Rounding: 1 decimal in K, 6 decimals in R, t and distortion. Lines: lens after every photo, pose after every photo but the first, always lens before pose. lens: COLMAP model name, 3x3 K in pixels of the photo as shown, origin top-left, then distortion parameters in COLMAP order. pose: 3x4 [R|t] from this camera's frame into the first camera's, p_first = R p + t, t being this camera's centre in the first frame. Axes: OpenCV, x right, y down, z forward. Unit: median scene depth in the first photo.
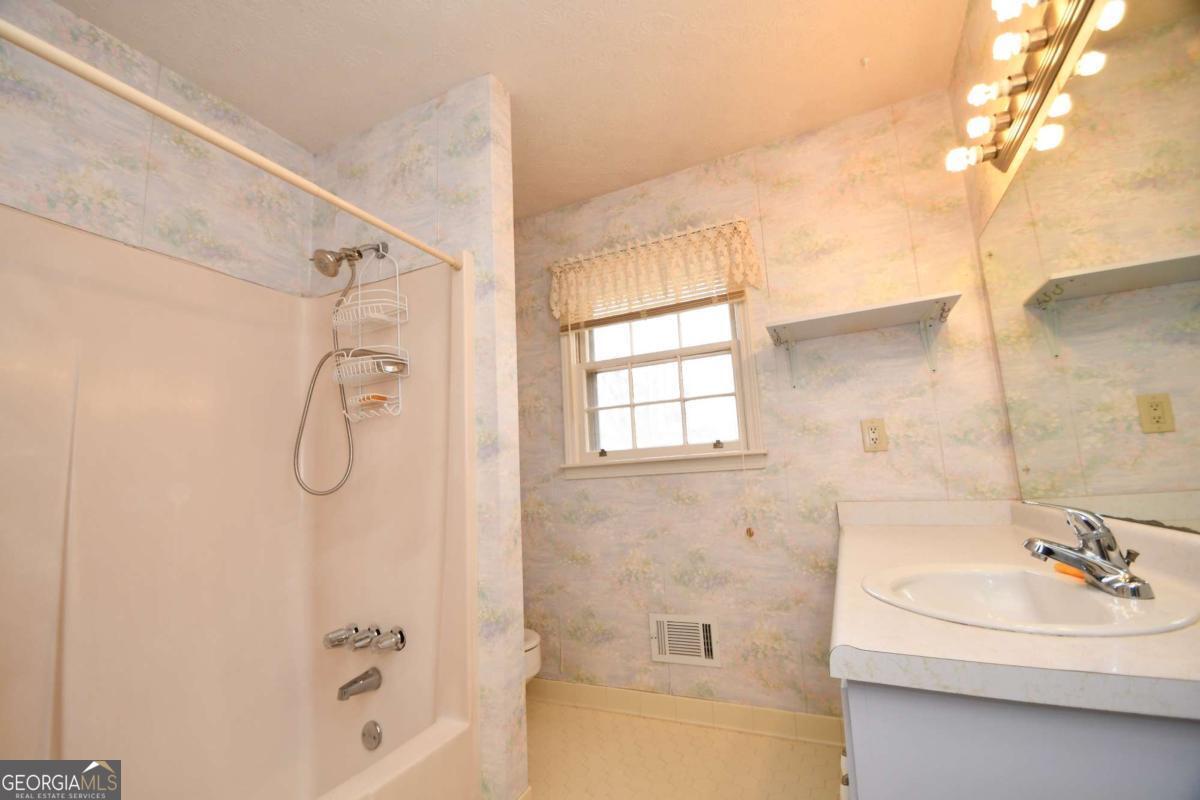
lens RADIAL K [[503.4, 0, 603.3], [0, 503.4, 409.5], [0, 0, 1]] dist [0.016015, -0.014007]
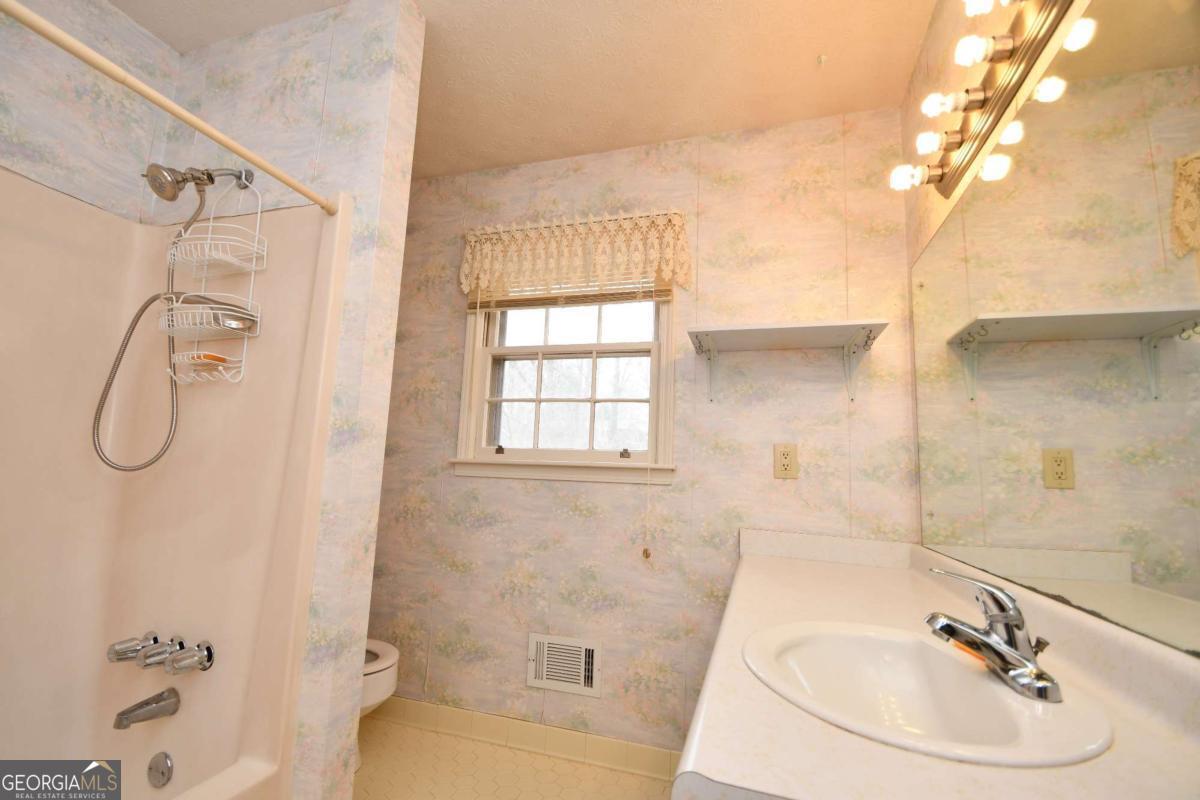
lens RADIAL K [[503.4, 0, 603.3], [0, 503.4, 409.5], [0, 0, 1]] dist [0.016015, -0.014007]
pose [[0.986474, 0.107252, 0.123961, 0.074360], [-0.109326, 0.993955, 0.010035, -0.016718], [-0.122135, -0.023451, 0.992236, 0.112084]]
